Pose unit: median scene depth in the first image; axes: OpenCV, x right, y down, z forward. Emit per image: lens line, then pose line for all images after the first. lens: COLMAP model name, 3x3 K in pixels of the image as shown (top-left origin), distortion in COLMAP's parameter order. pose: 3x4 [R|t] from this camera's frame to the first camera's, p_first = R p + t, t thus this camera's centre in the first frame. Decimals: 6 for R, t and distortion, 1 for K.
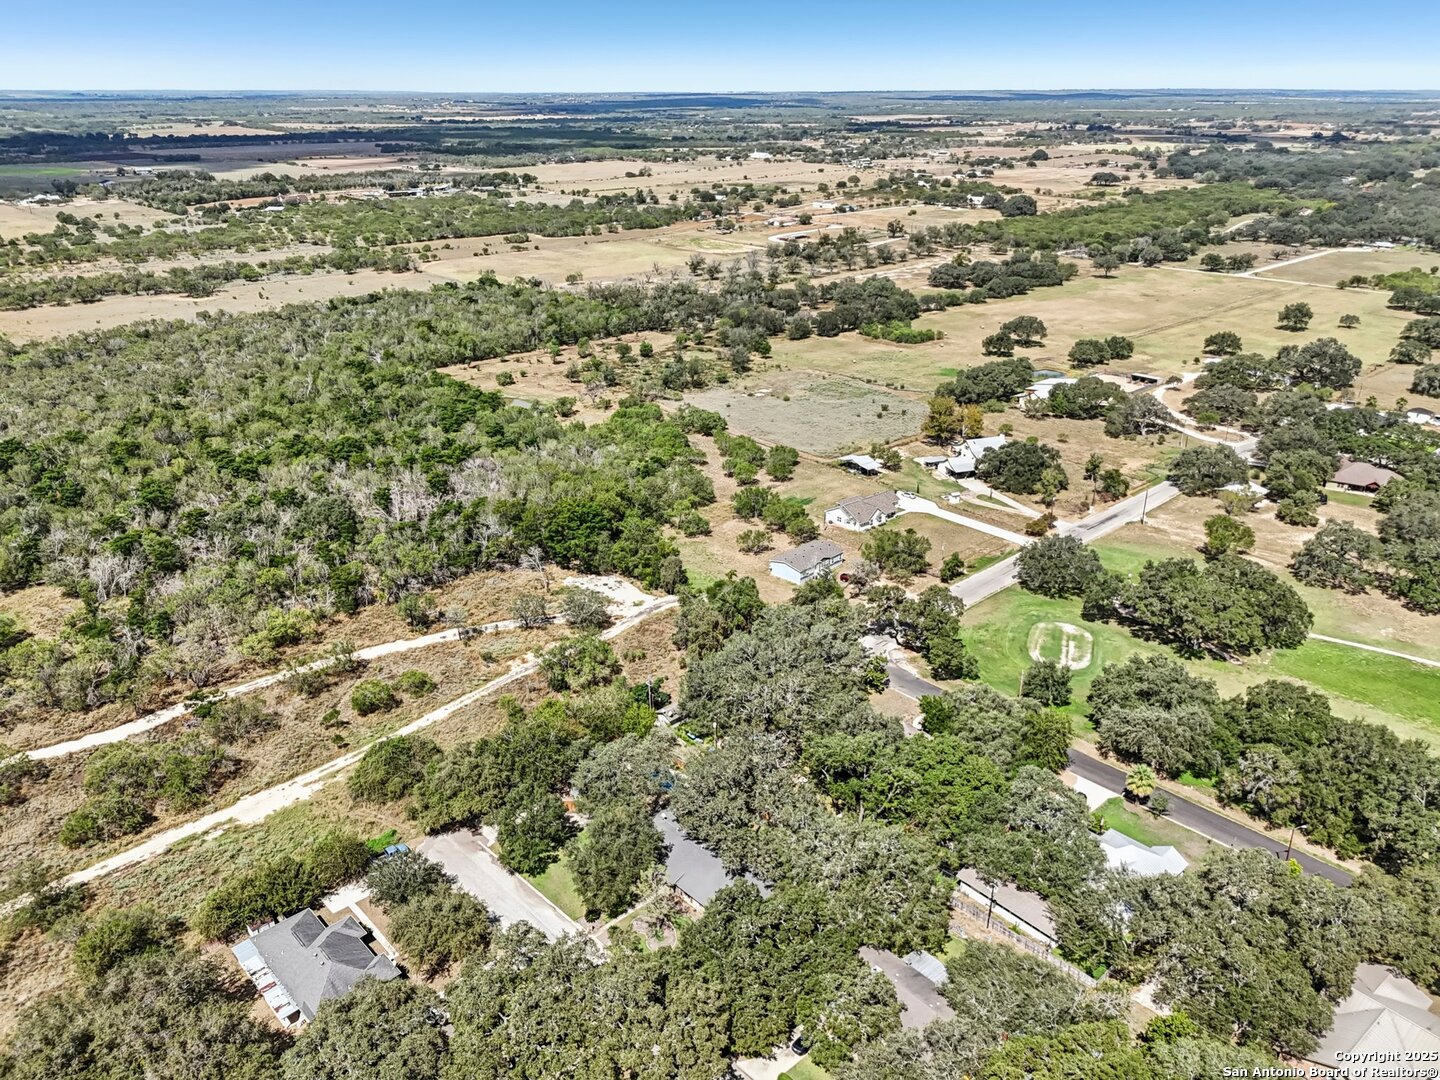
lens RADIAL K [[1009.6, 0, 720.0], [0, 1009.6, 540.0], [0, 0, 1]] dist [0.043631, -0.072285]
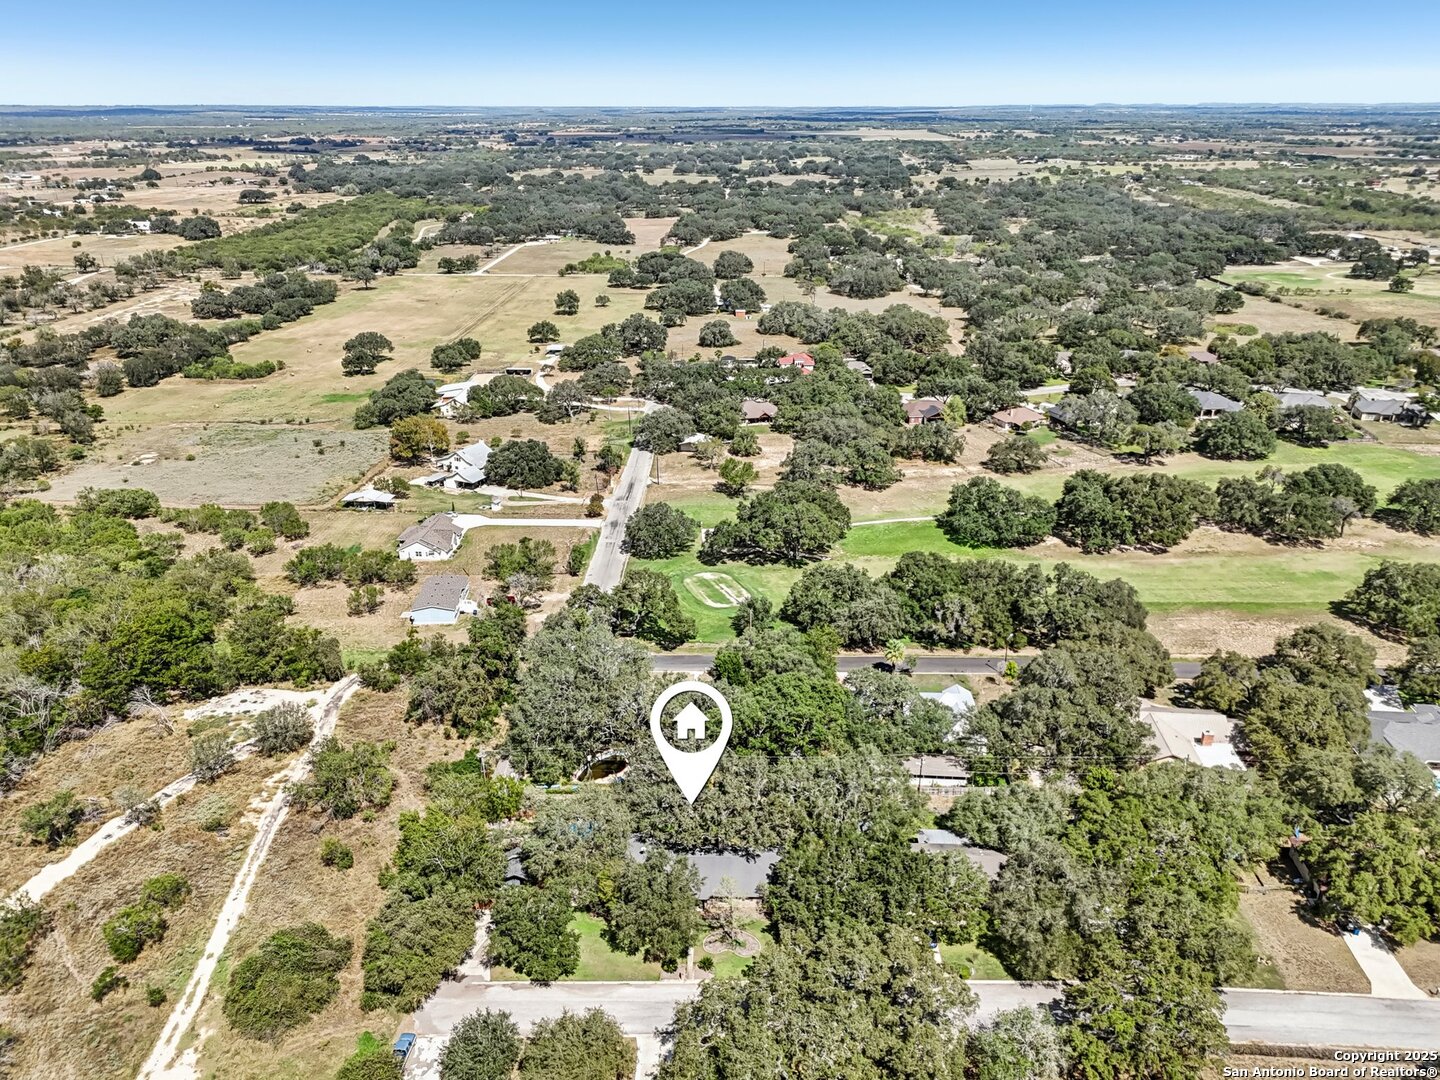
lens RADIAL K [[1026.6, 0, 720.0], [0, 1026.6, 540.0], [0, 0, 1]] dist [0.003350, -0.002923]
pose [[0.707790, -0.268992, 0.653204, -0.188743], [0.280144, 0.955728, 0.090018, -0.025202], [-0.648500, 0.119278, 0.751812, 0.062294]]
